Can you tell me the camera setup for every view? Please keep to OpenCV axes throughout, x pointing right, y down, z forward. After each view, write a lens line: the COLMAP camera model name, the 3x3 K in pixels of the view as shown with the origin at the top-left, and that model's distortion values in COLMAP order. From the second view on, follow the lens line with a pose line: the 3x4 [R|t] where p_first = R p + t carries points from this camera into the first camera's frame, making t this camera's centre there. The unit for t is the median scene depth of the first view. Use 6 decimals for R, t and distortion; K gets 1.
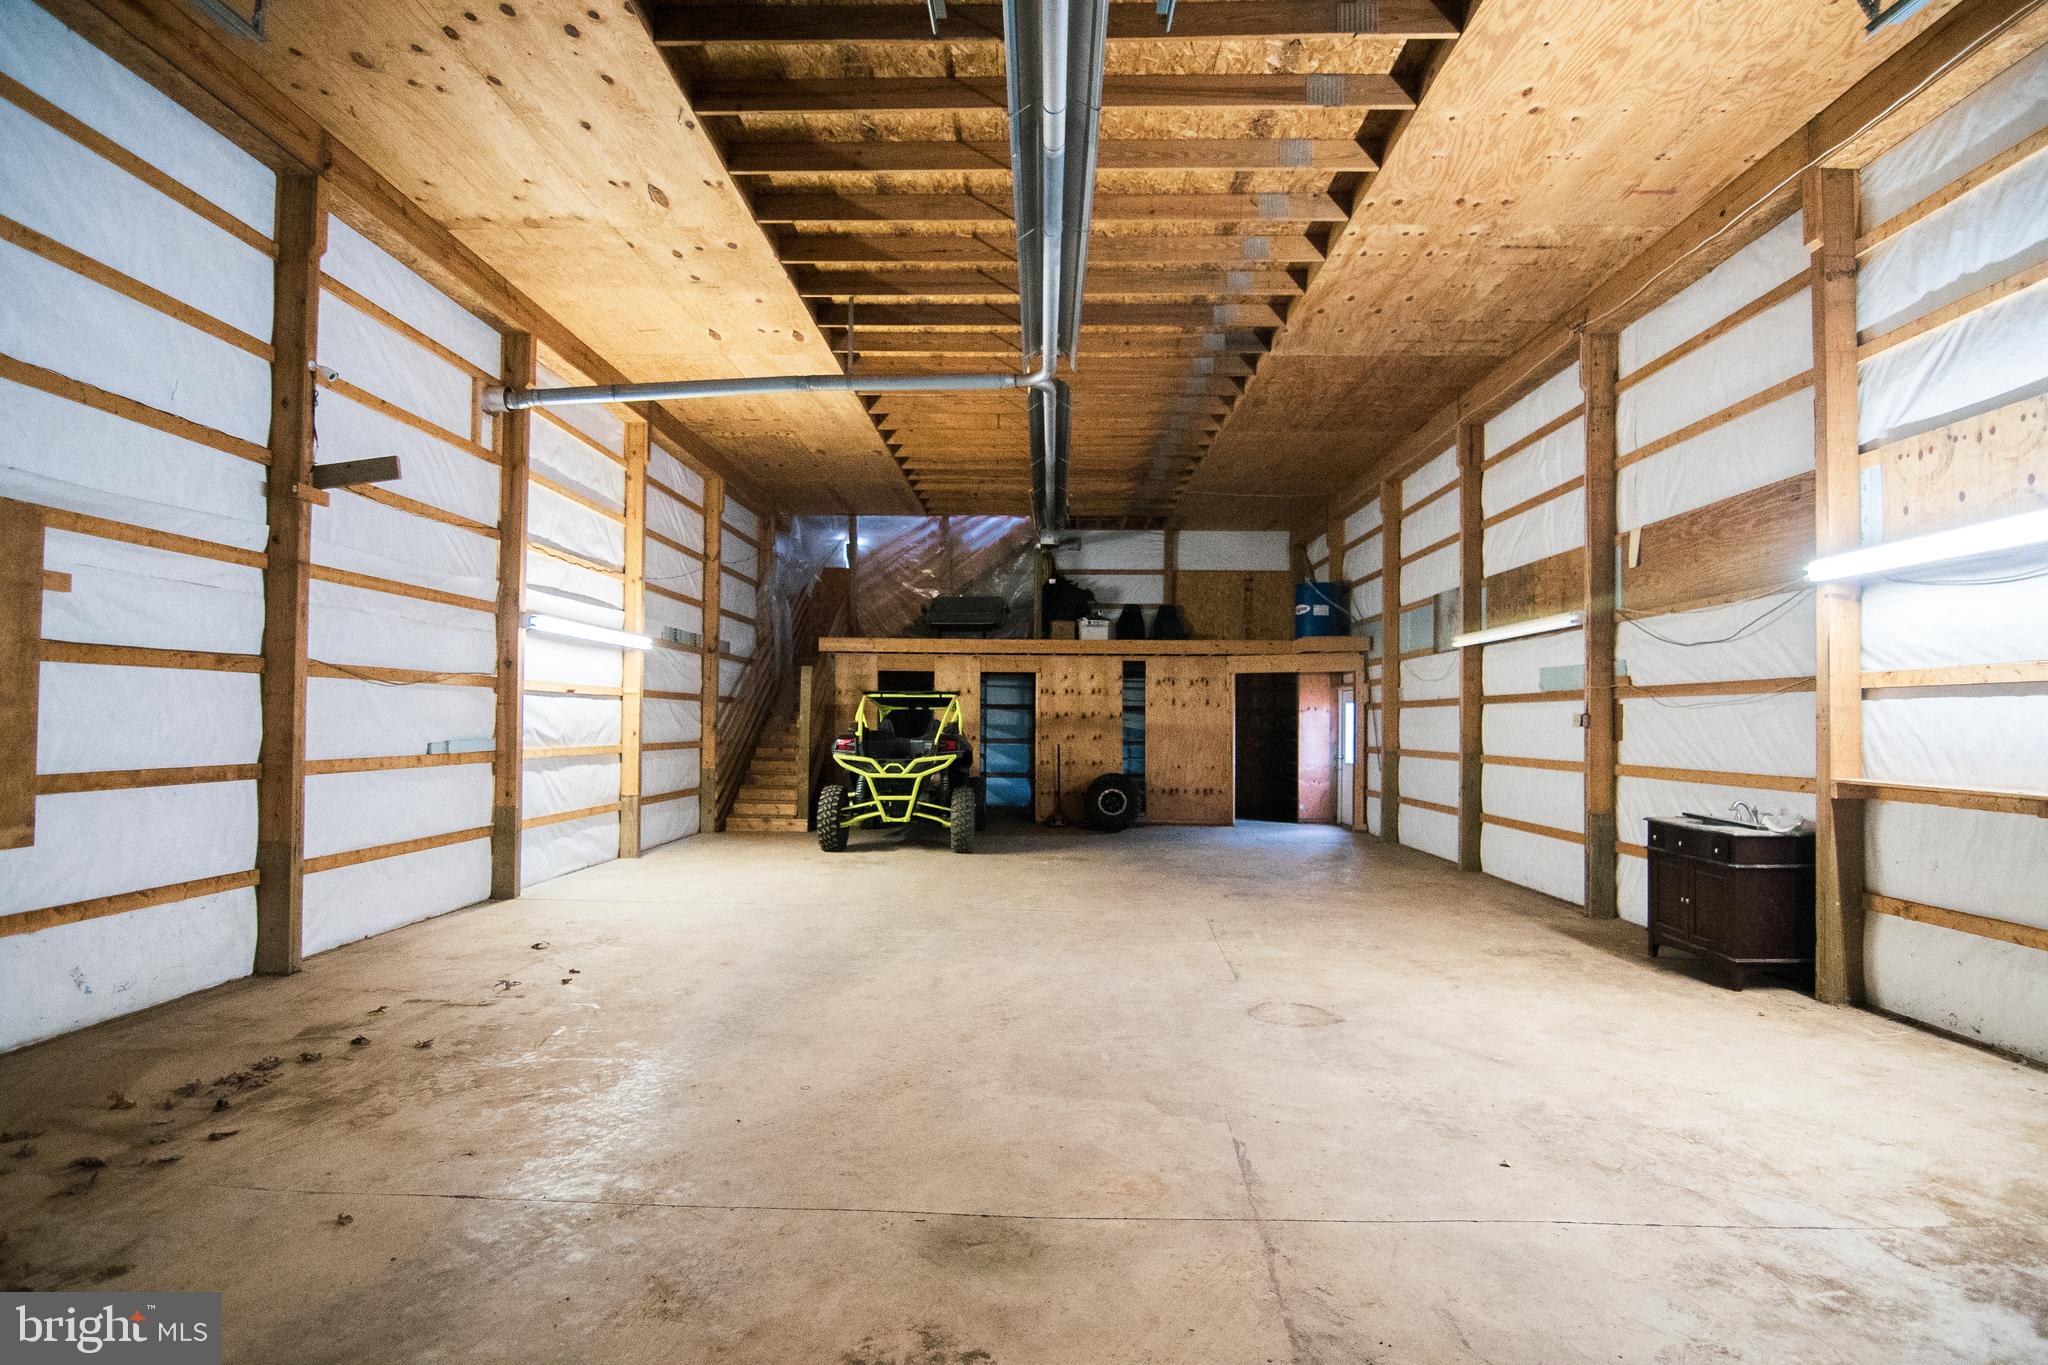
lens RADIAL K [[996.9, 0, 1028.3], [0, 996.9, 690.2], [0, 0, 1]] dist [-0.015952, -0.003627]
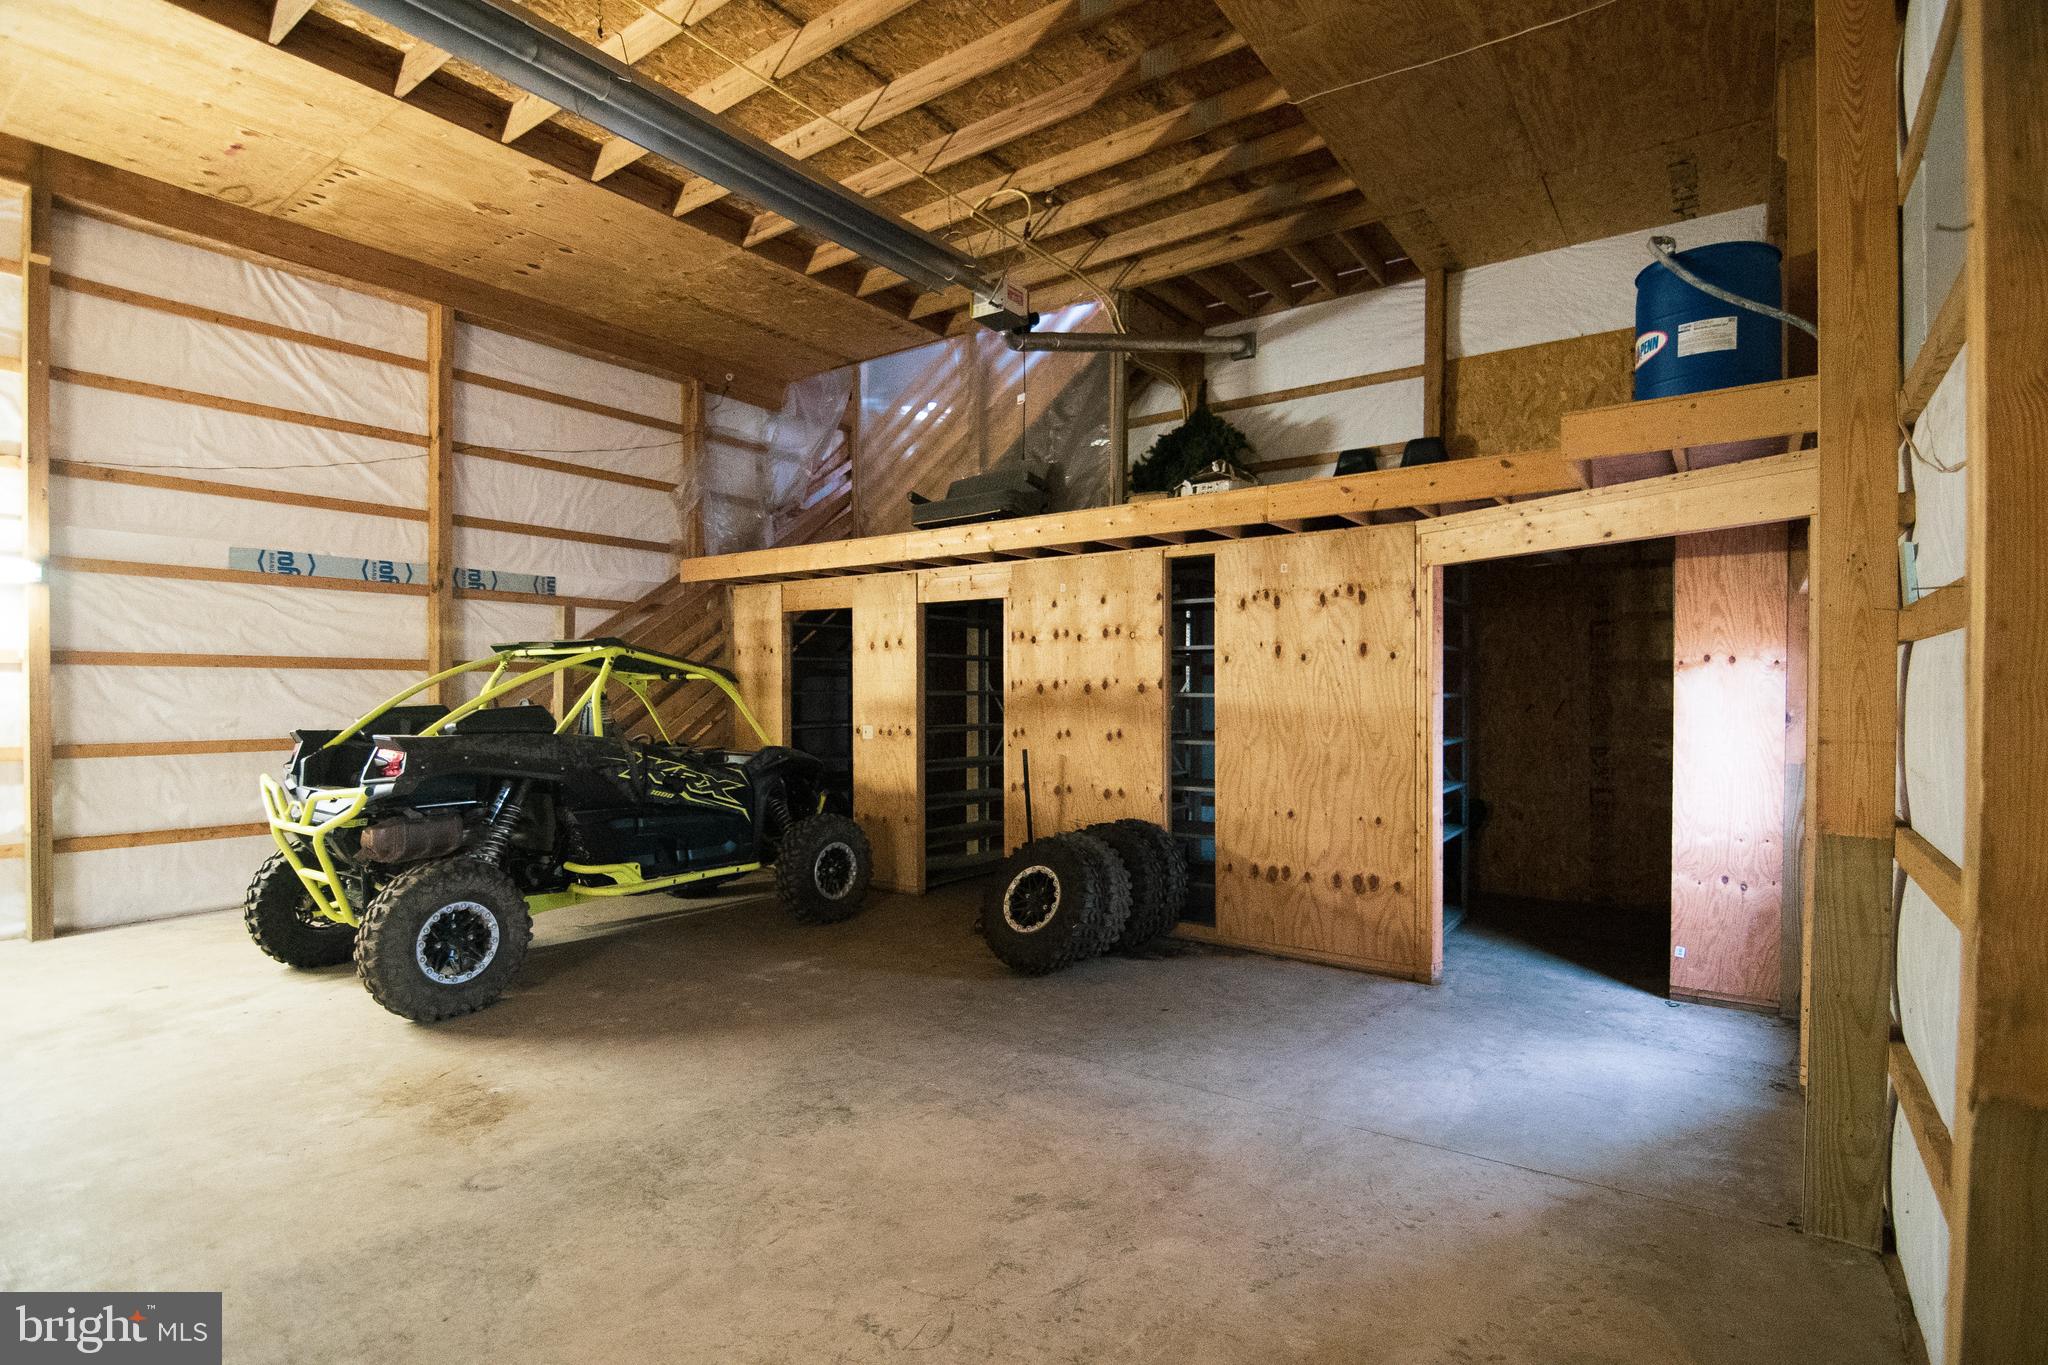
lens RADIAL K [[996.9, 0, 1019.3], [0, 996.9, 689.7], [0, 0, 1]] dist [-0.015952, -0.003627]
pose [[0.819766, -0.009101, -0.572626, 0.288048], [0.025731, 0.999449, 0.020952, 0.016497], [0.572120, -0.031910, 0.819549, 0.612342]]
